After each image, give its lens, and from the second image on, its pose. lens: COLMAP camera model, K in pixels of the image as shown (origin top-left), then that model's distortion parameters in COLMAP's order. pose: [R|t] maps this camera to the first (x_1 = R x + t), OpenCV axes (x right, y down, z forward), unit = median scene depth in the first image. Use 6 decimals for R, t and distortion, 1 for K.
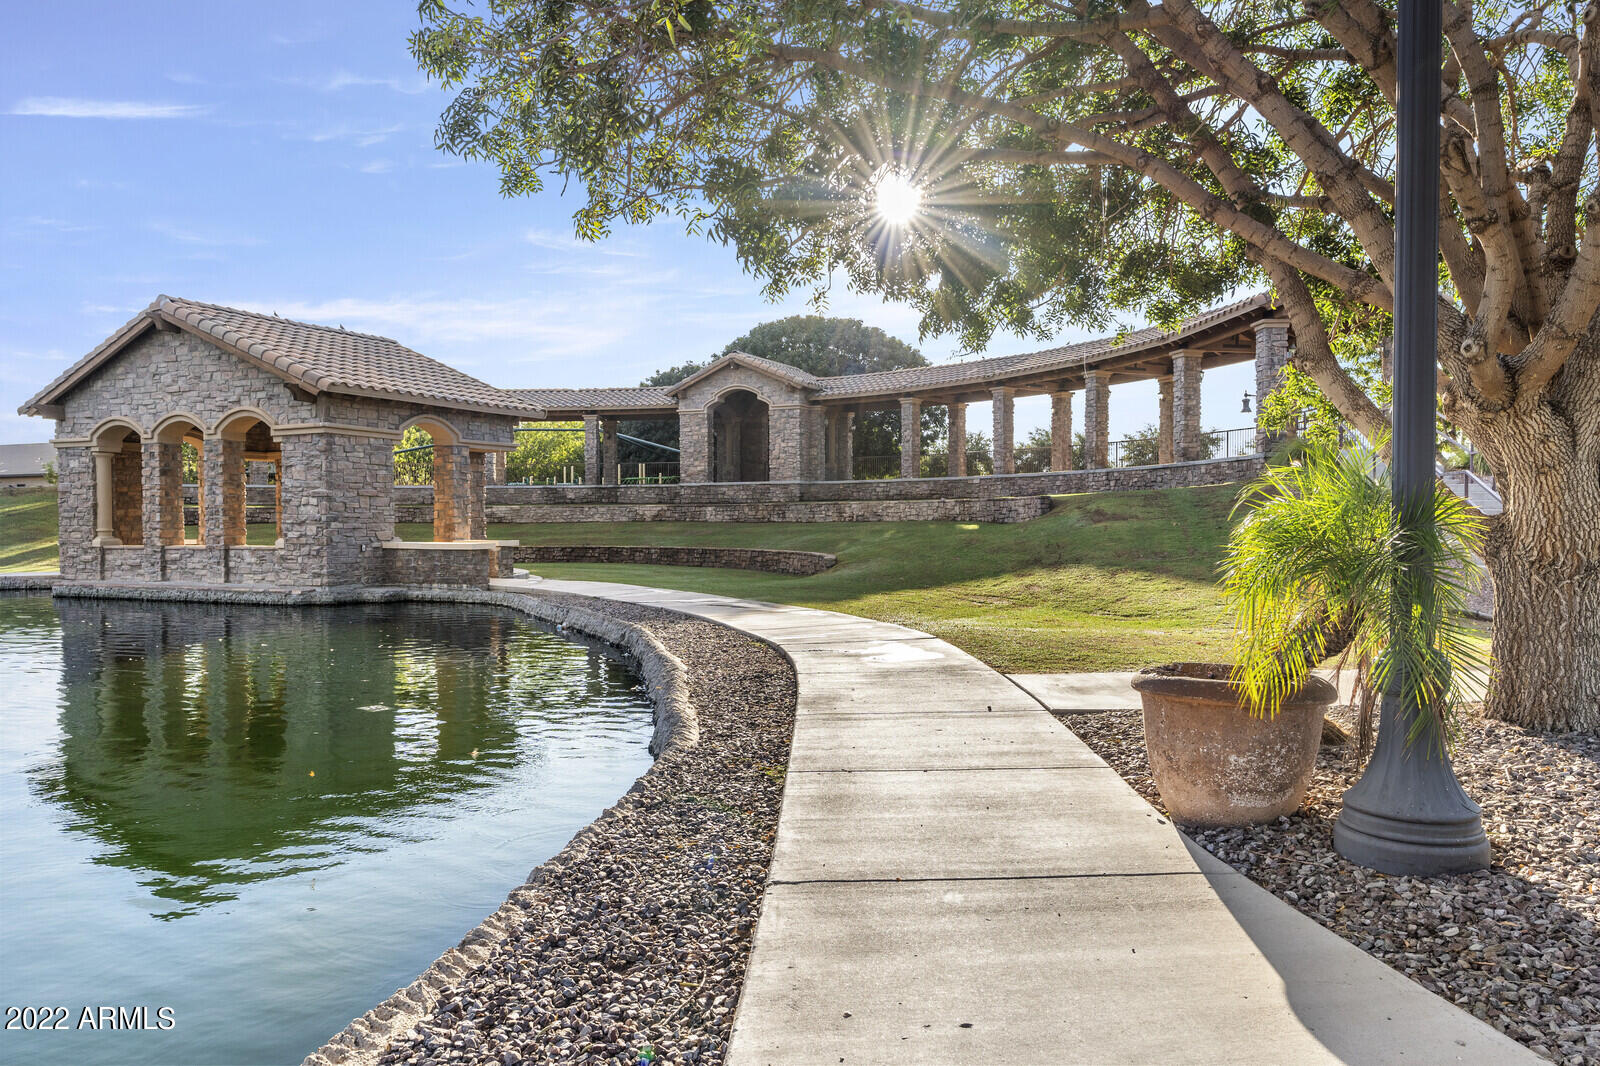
lens RADIAL K [[1111.5, 0, 800.0], [0, 1111.5, 533.0], [0, 0, 1]] dist [0.001560, 0.000510]
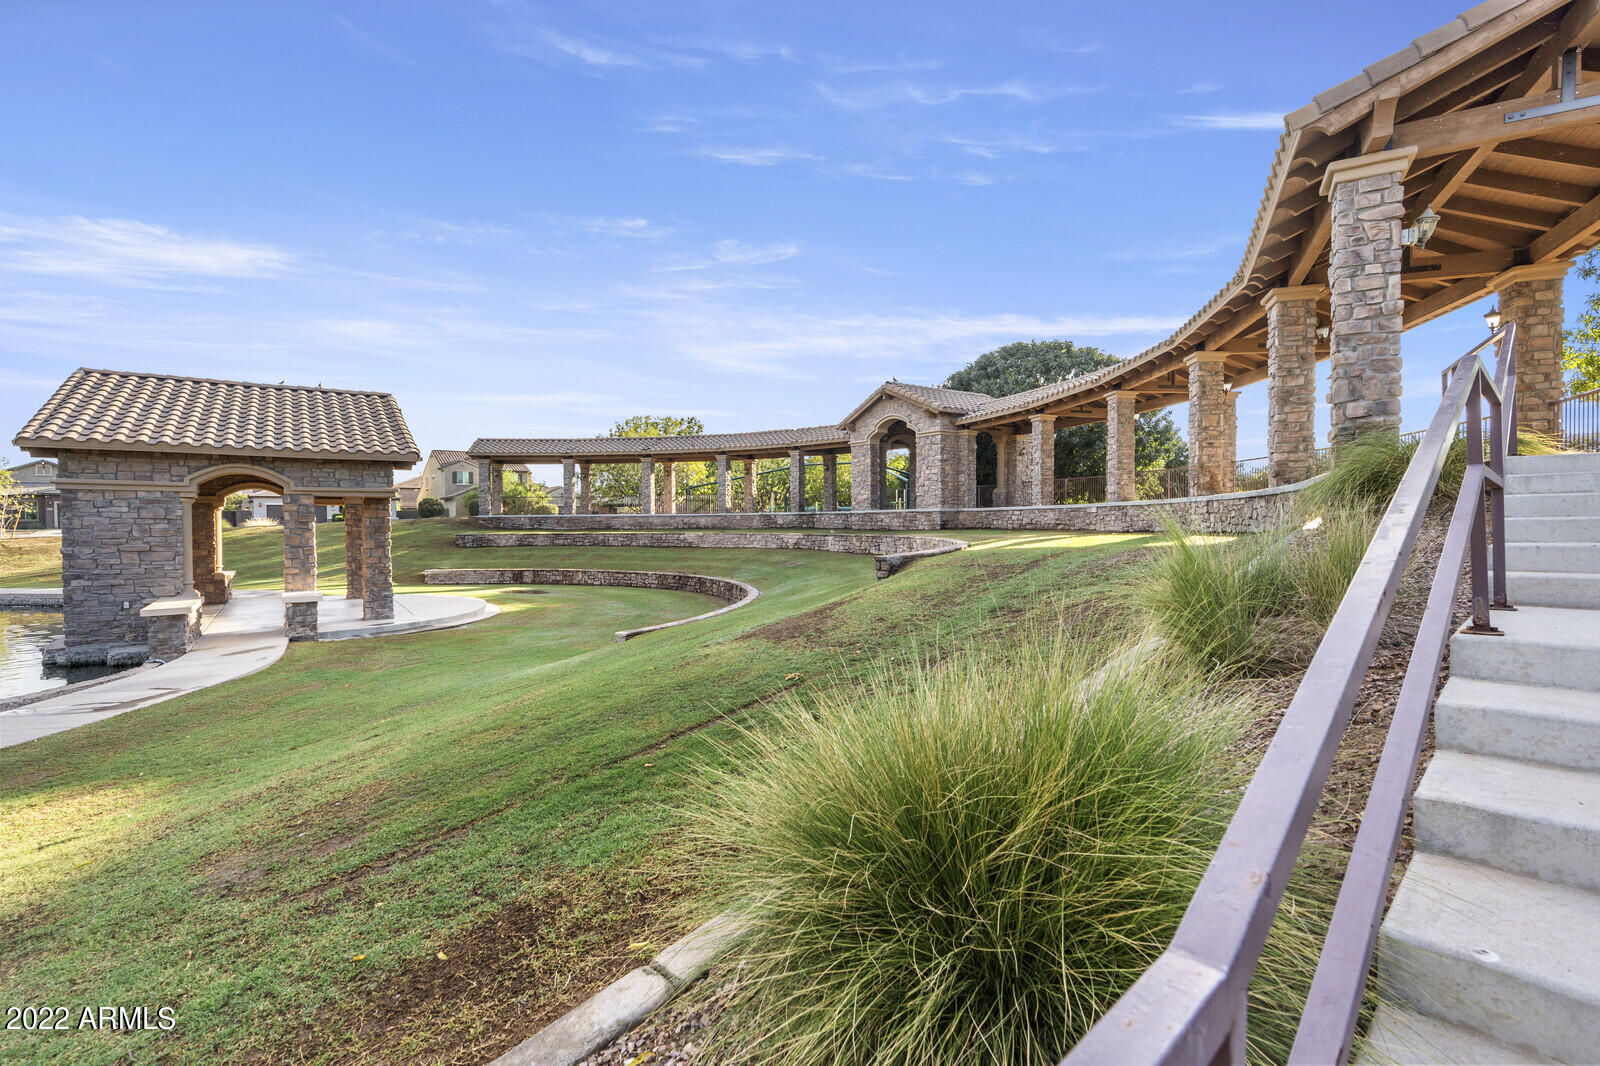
lens RADIAL K [[744.2, 0, 800.0], [0, 744.2, 533.0], [0, 0, 1]] dist [-0.000373, -0.000020]
pose [[0.859495, 0.006654, -0.511100, 0.237870], [-0.004559, 0.999975, 0.005352, -0.029646], [0.511123, -0.002269, 0.859504, 0.394315]]
